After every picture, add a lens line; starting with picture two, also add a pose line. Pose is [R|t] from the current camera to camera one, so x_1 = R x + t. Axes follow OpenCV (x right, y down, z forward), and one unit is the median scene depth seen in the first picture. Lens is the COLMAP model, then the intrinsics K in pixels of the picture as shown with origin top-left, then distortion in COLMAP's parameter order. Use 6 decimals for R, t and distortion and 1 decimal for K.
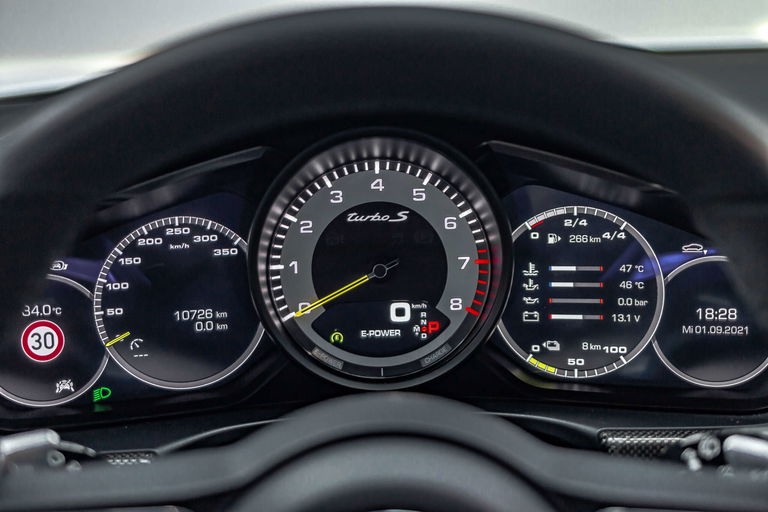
lens RADIAL K [[1235.4, 0, 382.8], [0, 1235.4, 256.9], [0, 0, 1]] dist [-0.085385, 0.000000]
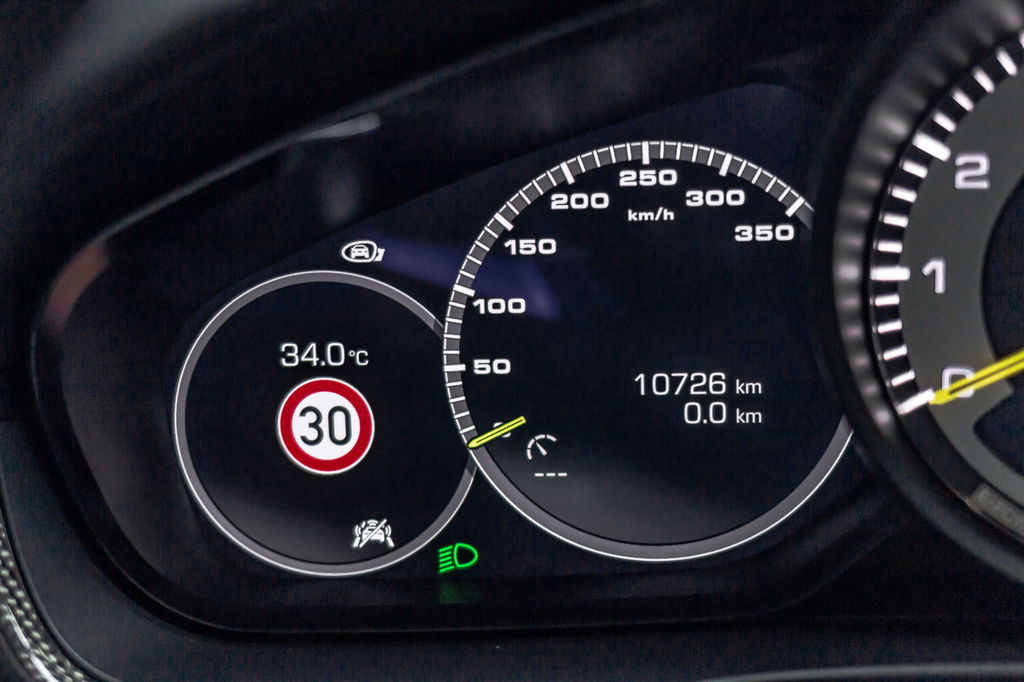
lens RADIAL K [[1647.2, 0, 515.3], [0, 1647.2, 334.9], [0, 0, 1]] dist [-0.085385, 0.000000]
pose [[0.942754, 0.047700, -0.330060, -0.025680], [-0.037102, 0.998576, 0.038337, 0.011905], [0.331418, -0.023897, 0.943181, 0.472133]]
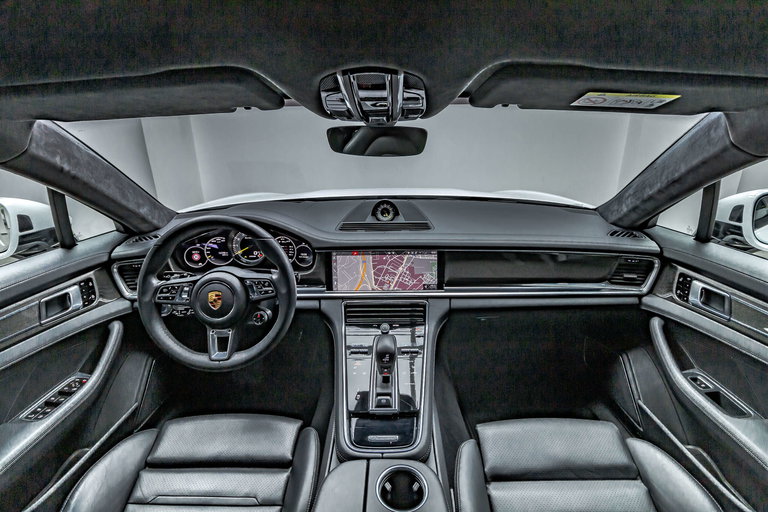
lens RADIAL K [[356.4, 0, 387.3], [0, 356.4, 256.0], [0, 0, 1]] dist [-0.010416, -0.000808]
pose [[0.999537, 0.017227, -0.025094, 0.727299], [-0.015115, 0.996514, 0.082046, -0.097333], [0.026420, -0.081628, 0.996313, -0.762337]]
